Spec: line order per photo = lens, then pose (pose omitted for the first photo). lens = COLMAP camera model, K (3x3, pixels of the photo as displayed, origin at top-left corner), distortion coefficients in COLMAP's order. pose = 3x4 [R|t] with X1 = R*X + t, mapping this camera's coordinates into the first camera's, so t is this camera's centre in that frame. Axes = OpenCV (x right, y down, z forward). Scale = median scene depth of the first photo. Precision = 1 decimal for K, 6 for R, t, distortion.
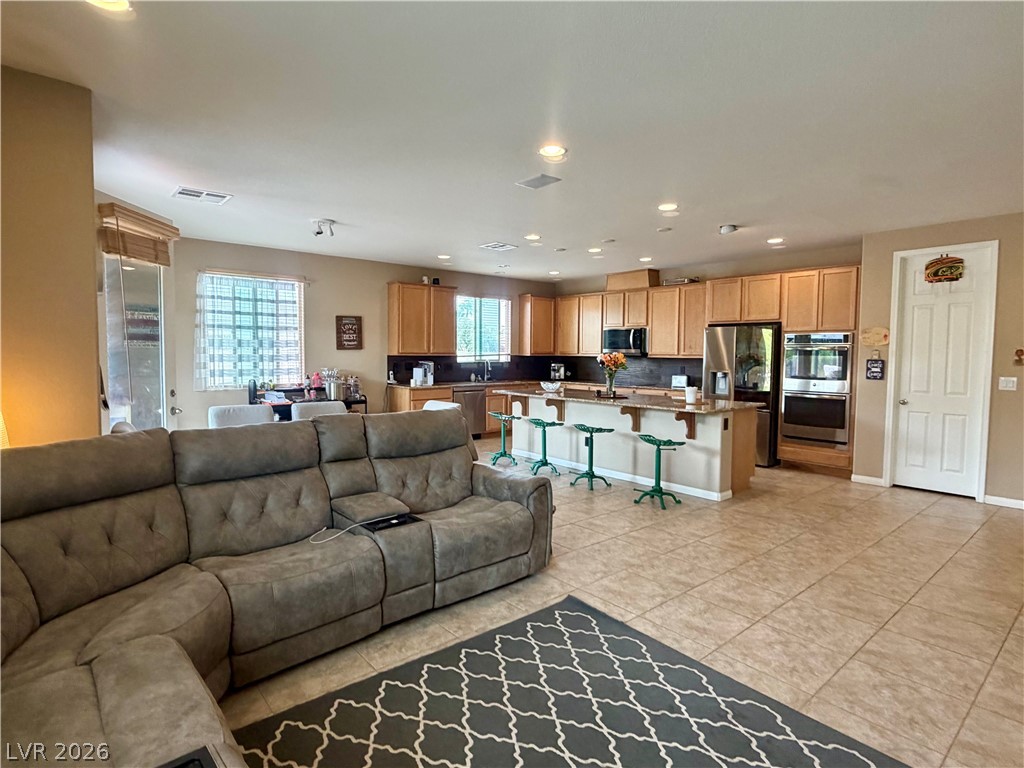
lens RADIAL K [[545.8, 0, 511.4], [0, 545.8, 378.3], [0, 0, 1]] dist [-0.002567, 0.000055]
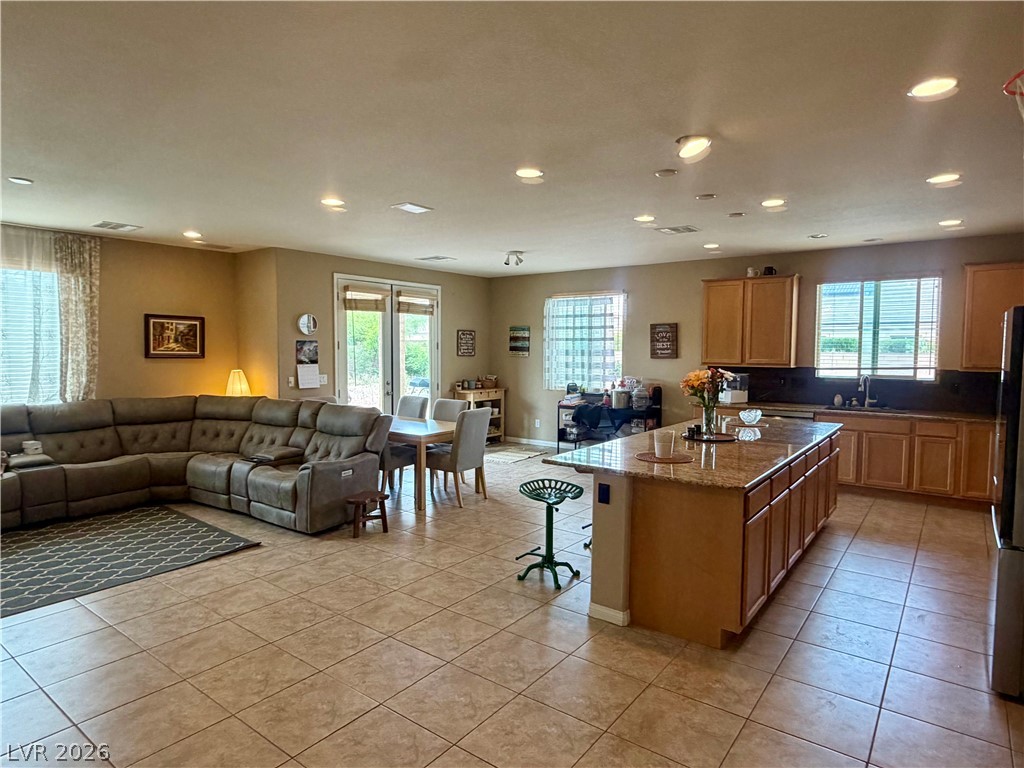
lens RADIAL K [[595.2, 0, 511.7], [0, 595.2, 390.2], [0, 0, 1]] dist [-0.017047, 0.000554]
pose [[0.217929, 0.063969, -0.973866, 0.781815], [-0.049034, 0.997307, 0.054536, -0.047185], [0.974732, 0.035867, 0.220478, 0.590330]]
